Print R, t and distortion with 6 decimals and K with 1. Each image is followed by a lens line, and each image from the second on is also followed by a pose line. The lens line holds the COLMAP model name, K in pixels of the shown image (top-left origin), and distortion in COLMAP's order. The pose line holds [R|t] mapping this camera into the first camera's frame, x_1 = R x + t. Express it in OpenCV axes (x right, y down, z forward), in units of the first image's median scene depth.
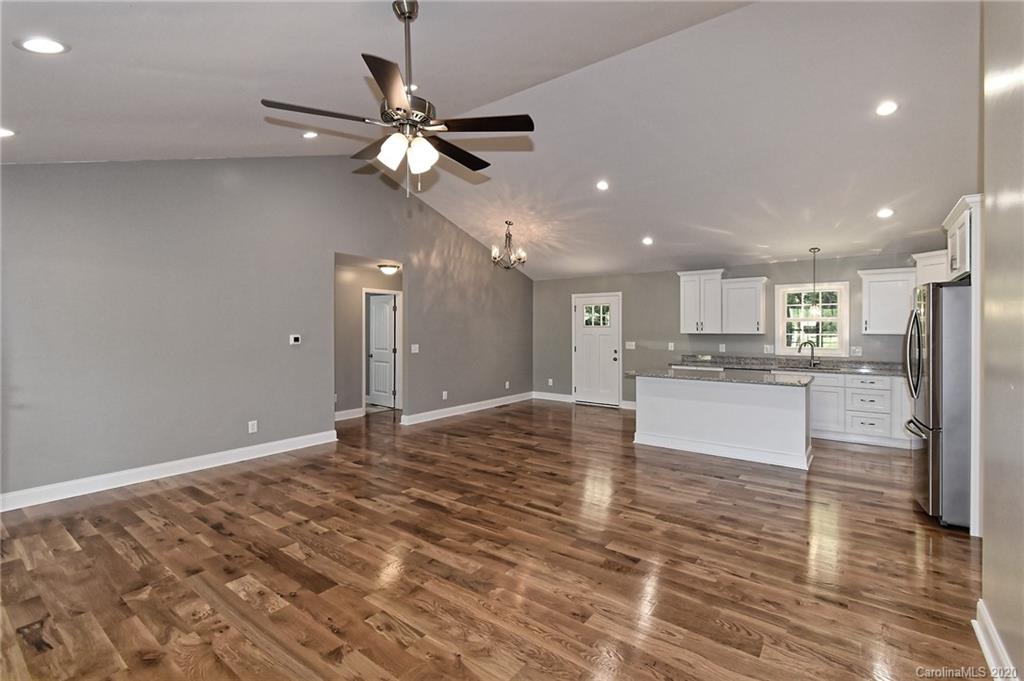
lens RADIAL K [[457.2, 0, 523.4], [0, 457.2, 329.1], [0, 0, 1]] dist [0.010725, -0.005291]
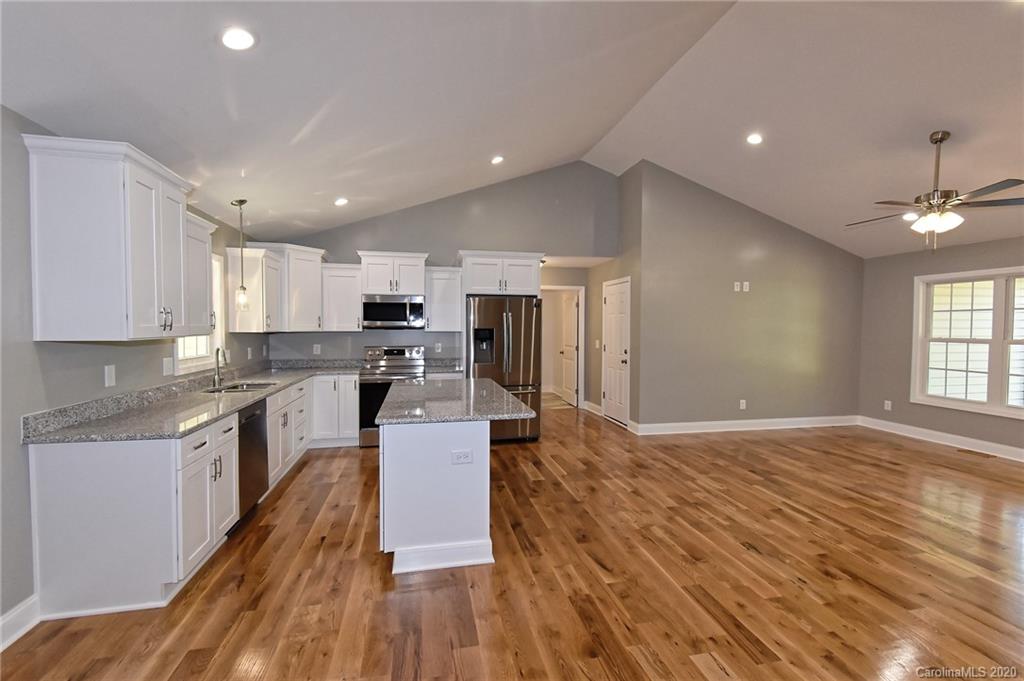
lens RADIAL K [[451.8, 0, 513.9], [0, 451.8, 341.6], [0, 0, 1]] dist [0.009172, -0.003979]
pose [[-0.747921, -0.027102, 0.663234, -0.096027], [-0.003132, 0.999299, 0.037303, -0.002987], [-0.663780, 0.025823, -0.747482, 1.505735]]
